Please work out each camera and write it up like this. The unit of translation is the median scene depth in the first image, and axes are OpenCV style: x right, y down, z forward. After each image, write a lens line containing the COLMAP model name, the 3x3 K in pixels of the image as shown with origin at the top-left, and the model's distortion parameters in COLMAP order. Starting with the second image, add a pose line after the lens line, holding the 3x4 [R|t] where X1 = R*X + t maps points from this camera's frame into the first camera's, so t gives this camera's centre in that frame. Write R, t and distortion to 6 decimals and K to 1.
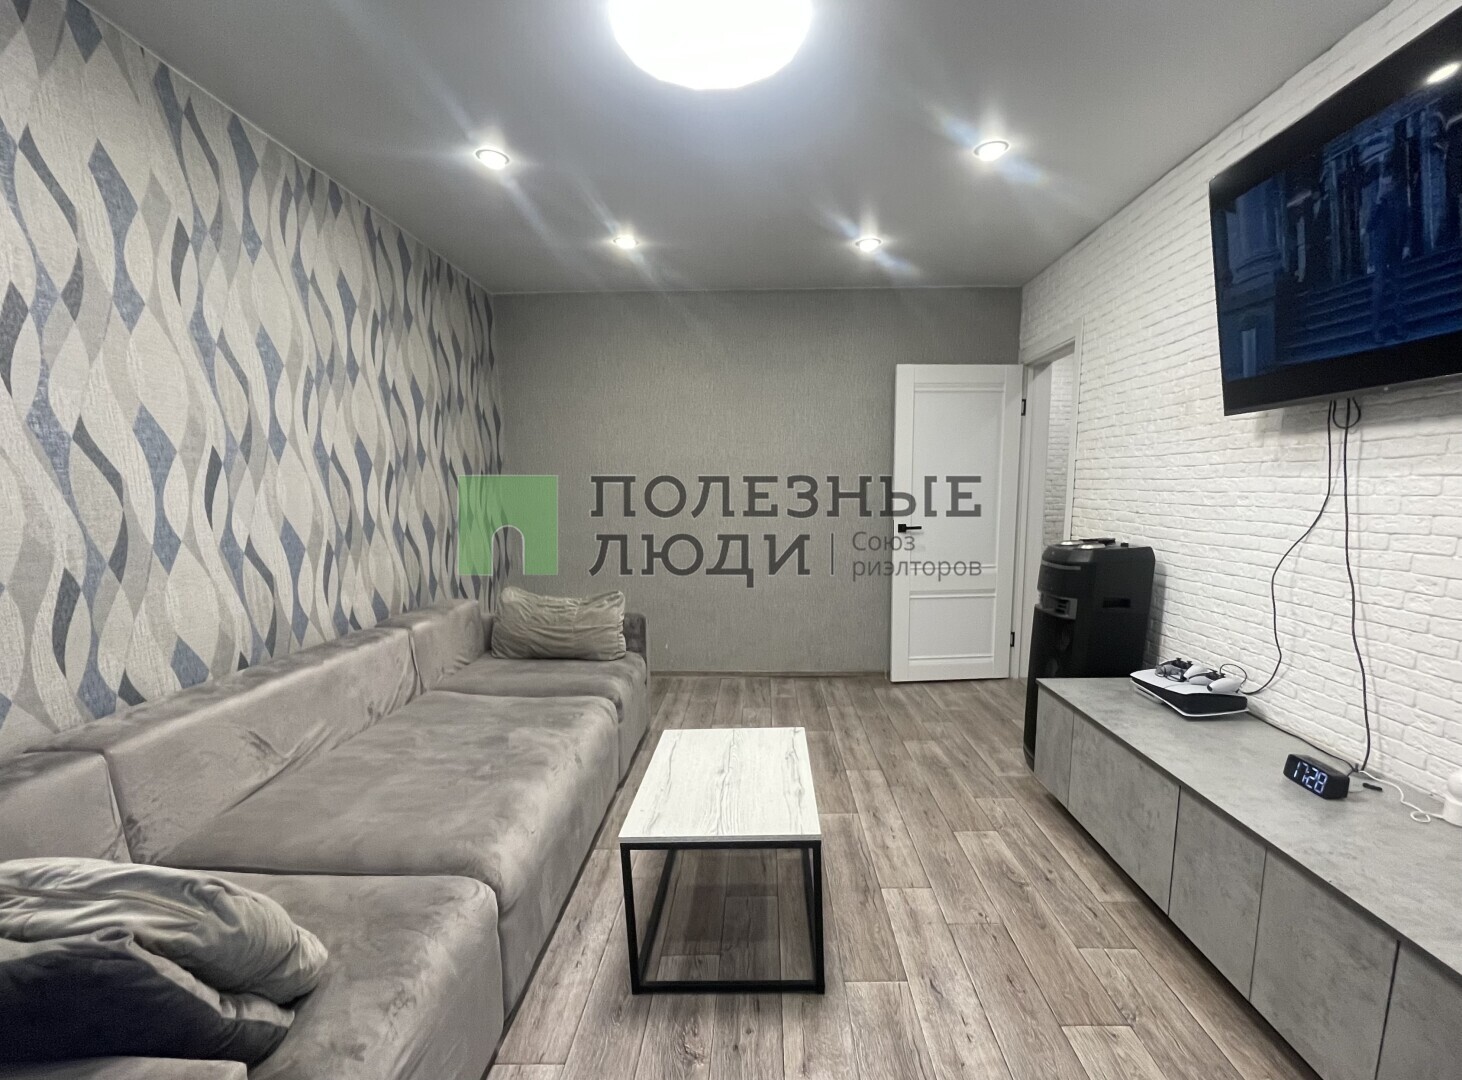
lens RADIAL K [[605.1, 0, 790.0], [0, 605.1, 622.7], [0, 0, 1]] dist [0.002706, 0.001166]
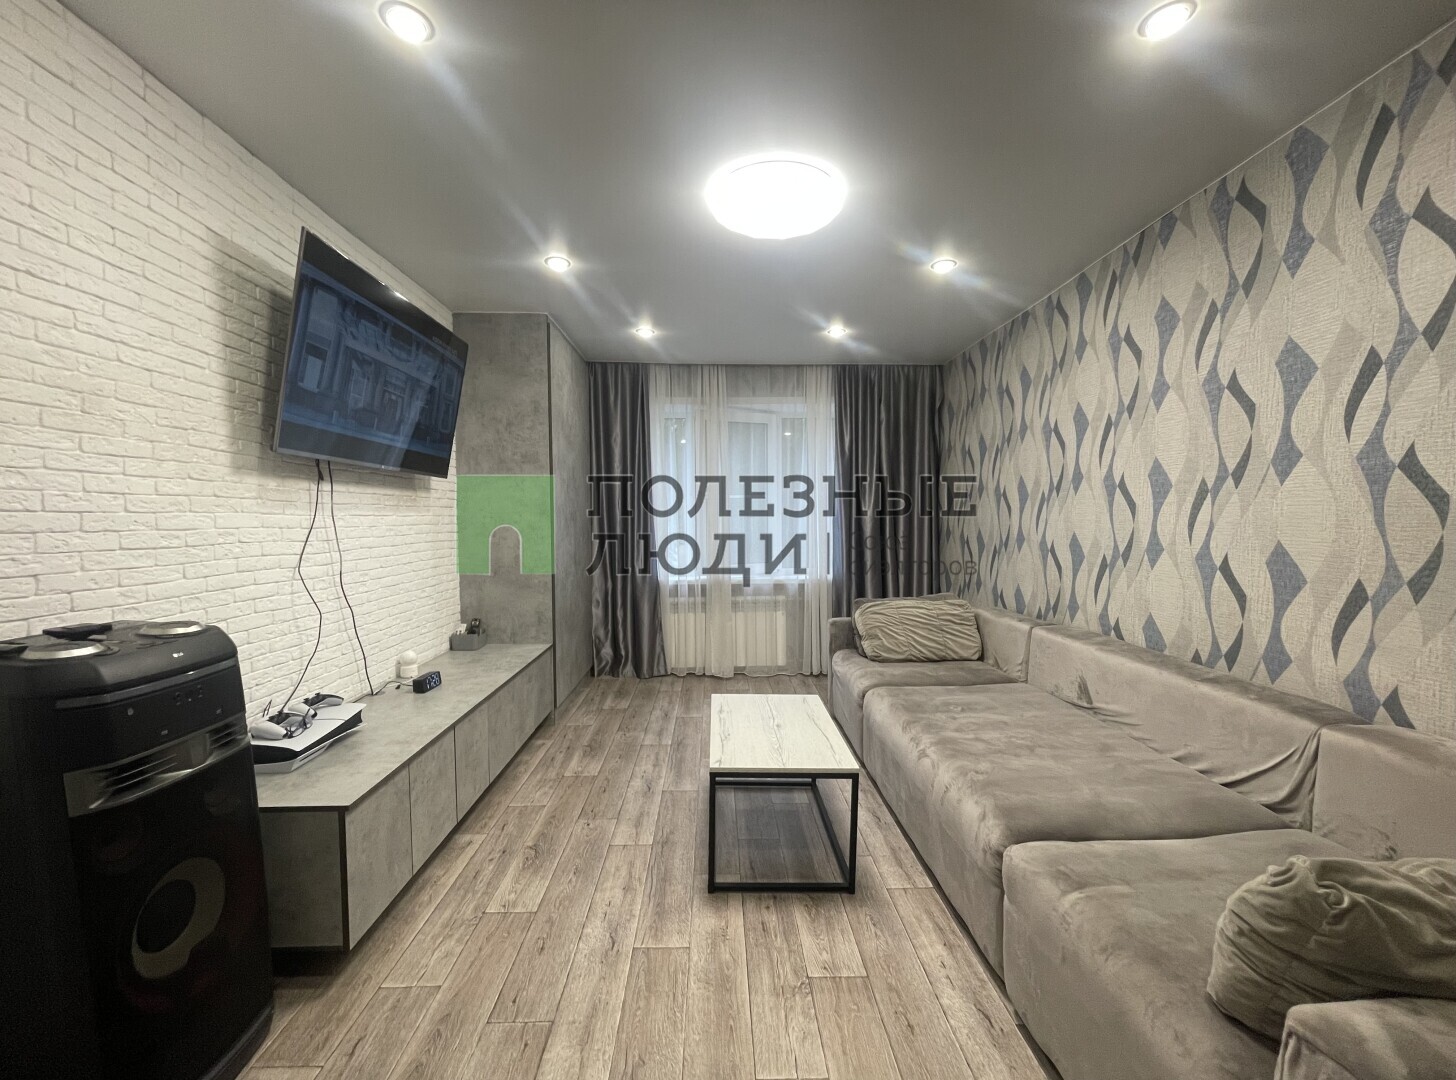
lens RADIAL K [[602.6, 0, 730.7], [0, 602.6, 539.5], [0, 0, 1]] dist [0.002706, 0.001166]
pose [[-0.999873, 0.012975, 0.009258, -0.025211], [0.014901, 0.967107, 0.253933, -0.459693], [-0.005658, 0.254038, -0.967178, 2.061268]]
